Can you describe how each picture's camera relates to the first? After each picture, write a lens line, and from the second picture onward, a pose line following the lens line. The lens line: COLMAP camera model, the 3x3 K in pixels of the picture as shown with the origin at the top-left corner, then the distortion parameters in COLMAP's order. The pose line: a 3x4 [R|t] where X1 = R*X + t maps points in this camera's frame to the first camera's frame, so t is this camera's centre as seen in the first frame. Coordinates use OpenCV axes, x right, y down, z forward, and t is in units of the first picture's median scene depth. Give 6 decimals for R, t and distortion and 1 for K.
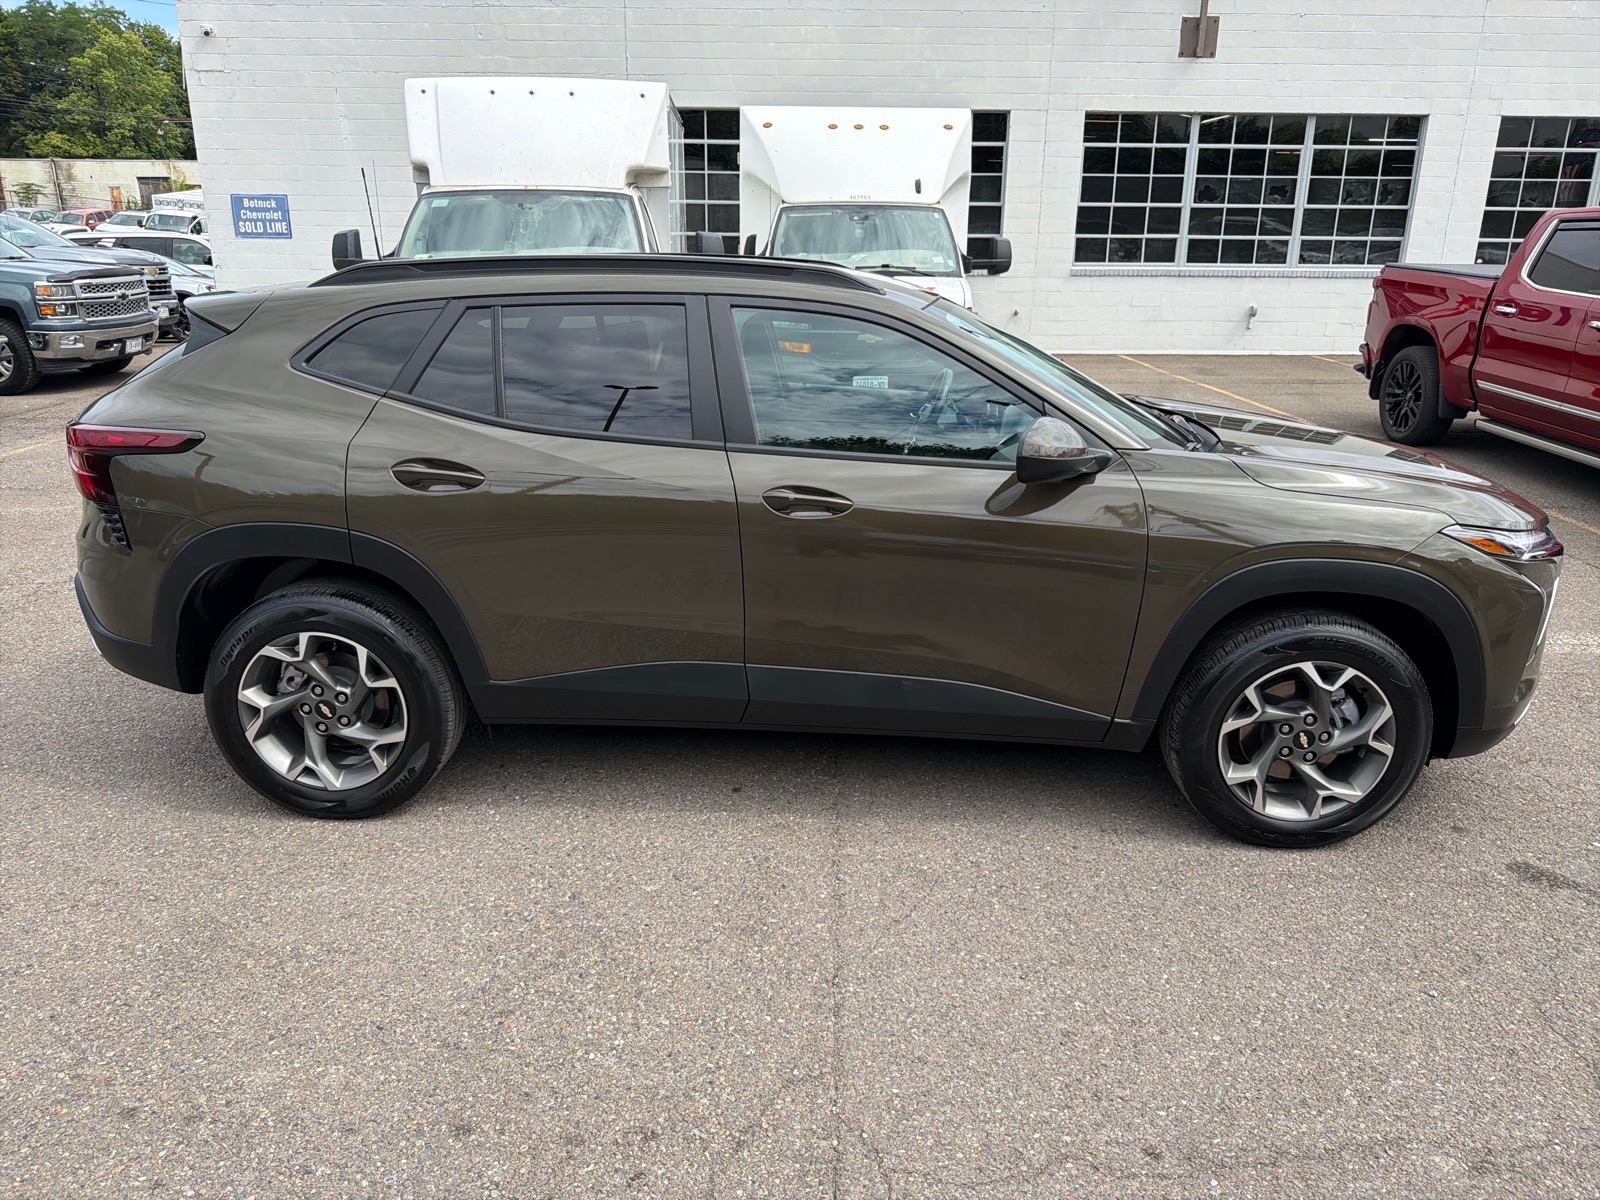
lens RADIAL K [[1119.9, 0, 800.0], [0, 1119.9, 600.0], [0, 0, 1]] dist [0.002828, 0.000150]
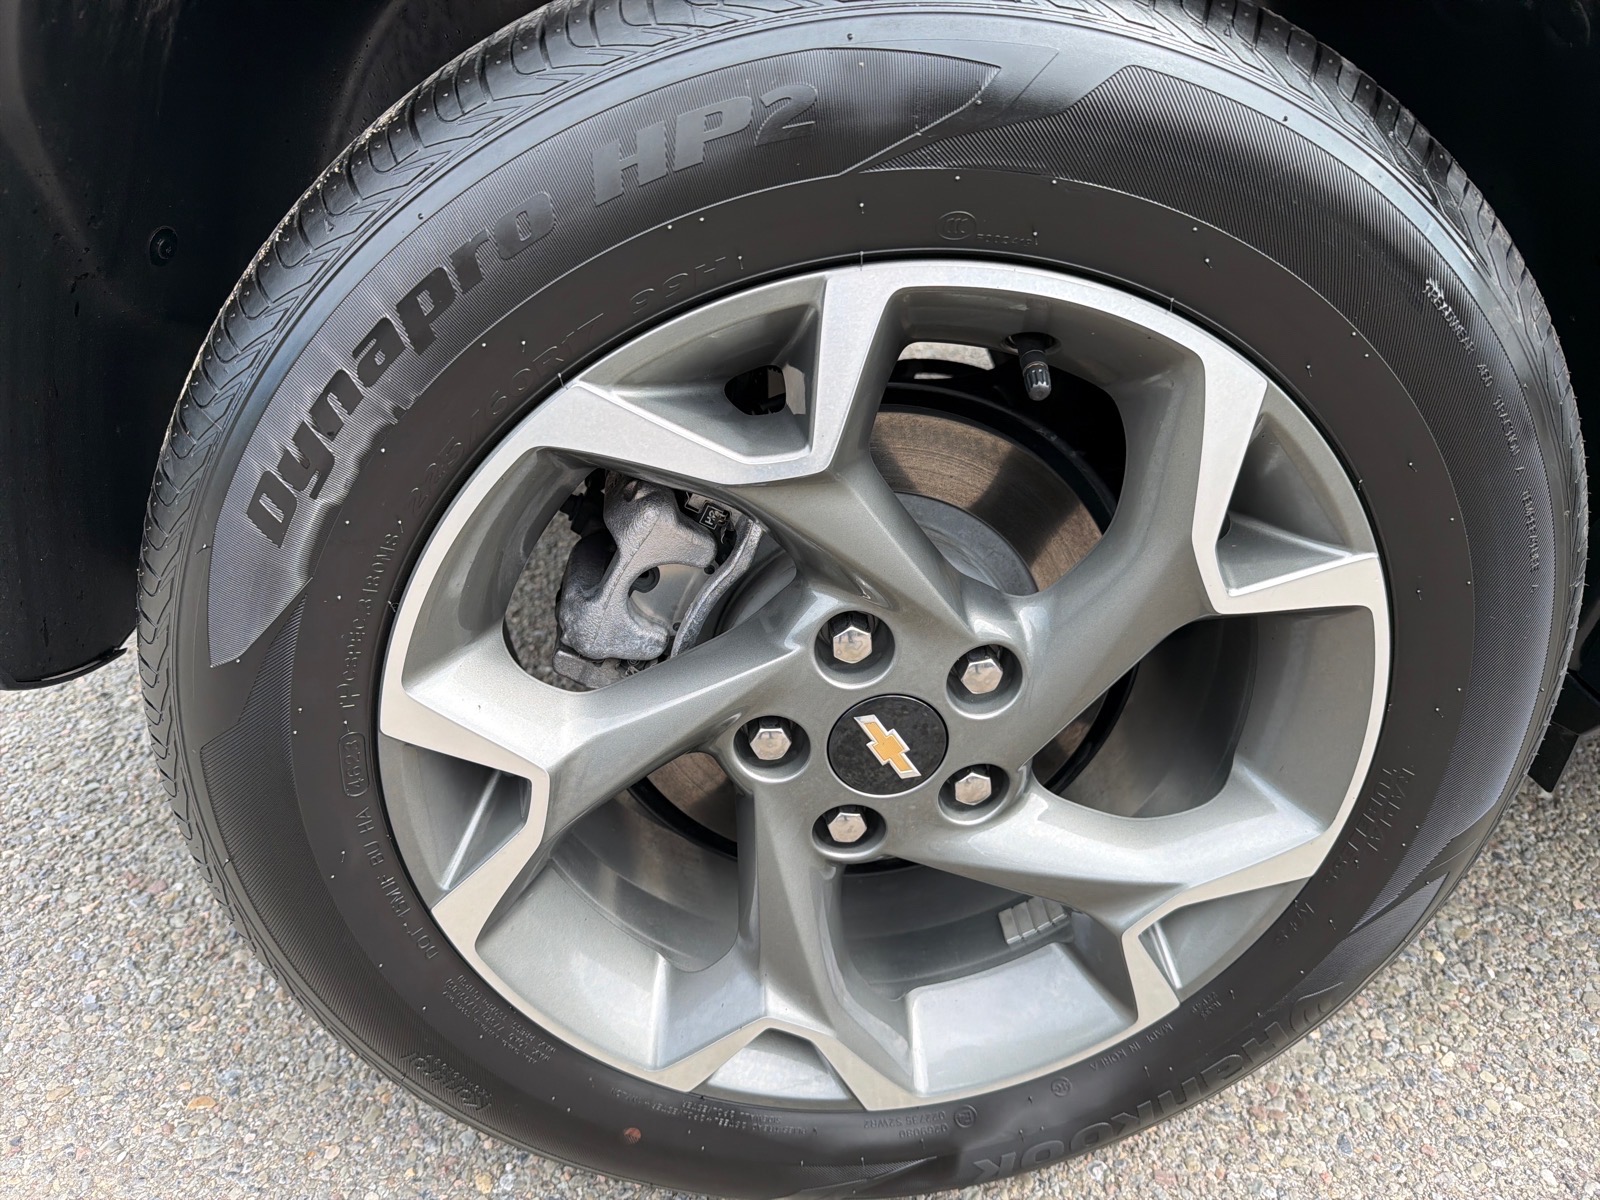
lens RADIAL K [[1144.3, 0, 800.0], [0, 1144.3, 600.0], [0, 0, 1]] dist [0.003621, -0.012154]
pose [[0.993440, -0.062098, 0.096027, -0.455976], [0.044383, 0.983266, 0.176687, 0.043337], [-0.105392, -0.171266, 0.979572, 0.833543]]
